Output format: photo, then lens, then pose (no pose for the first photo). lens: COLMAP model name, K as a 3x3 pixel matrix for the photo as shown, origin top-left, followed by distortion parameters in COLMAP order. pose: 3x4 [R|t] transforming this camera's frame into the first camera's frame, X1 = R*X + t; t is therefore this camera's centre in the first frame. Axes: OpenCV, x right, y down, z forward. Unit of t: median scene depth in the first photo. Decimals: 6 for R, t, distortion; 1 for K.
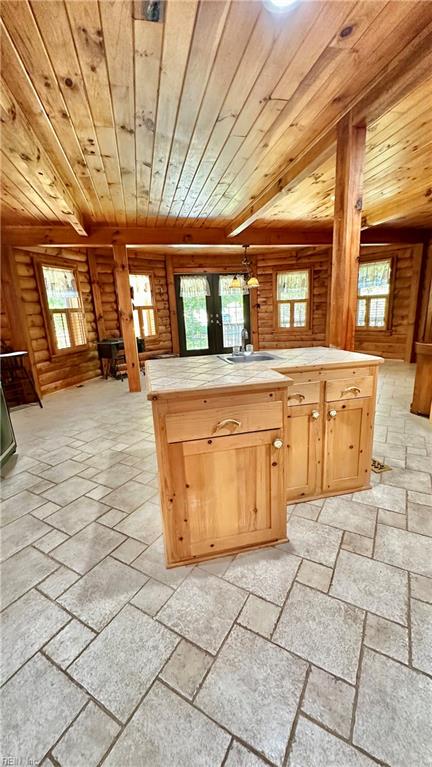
lens RADIAL K [[305.3, 0, 218.5], [0, 305.3, 384.9], [0, 0, 1]] dist [-0.001383, -0.000071]
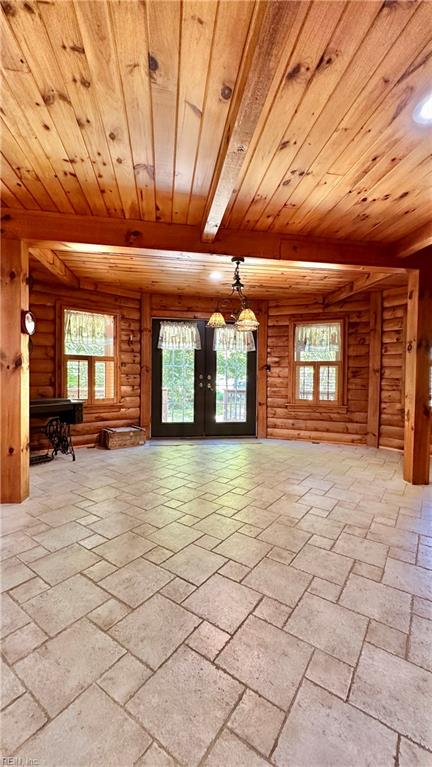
lens RADIAL K [[305.3, 0, 217.4], [0, 305.3, 383.8], [0, 0, 1]] dist [-0.001383, -0.000071]
pose [[0.994766, 0.062780, -0.080614, 0.078775], [-0.078821, 0.973546, -0.214466, -0.065122], [0.065017, 0.219697, 0.973399, 0.333207]]
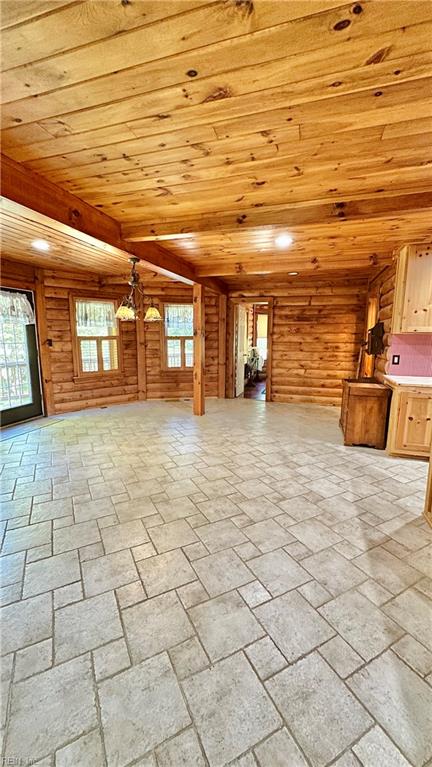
lens RADIAL K [[305.3, 0, 215.2], [0, 305.3, 382.0], [0, 0, 1]] dist [-0.001383, -0.000071]
pose [[0.522740, -0.081107, 0.848625, -0.282406], [0.176331, 0.984223, -0.014550, -0.105718], [-0.834057, 0.157244, 0.528795, 0.379162]]
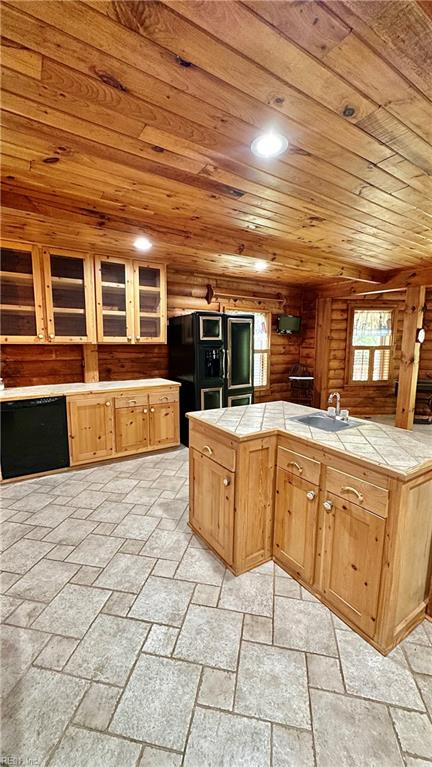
lens RADIAL K [[305.3, 0, 214.6], [0, 305.3, 384.9], [0, 0, 1]] dist [-0.001383, -0.000071]
pose [[0.332132, 0.181960, -0.925516, 0.261044], [-0.247250, 0.963701, 0.100739, -0.063478], [0.910250, 0.195375, 0.365065, 0.084505]]
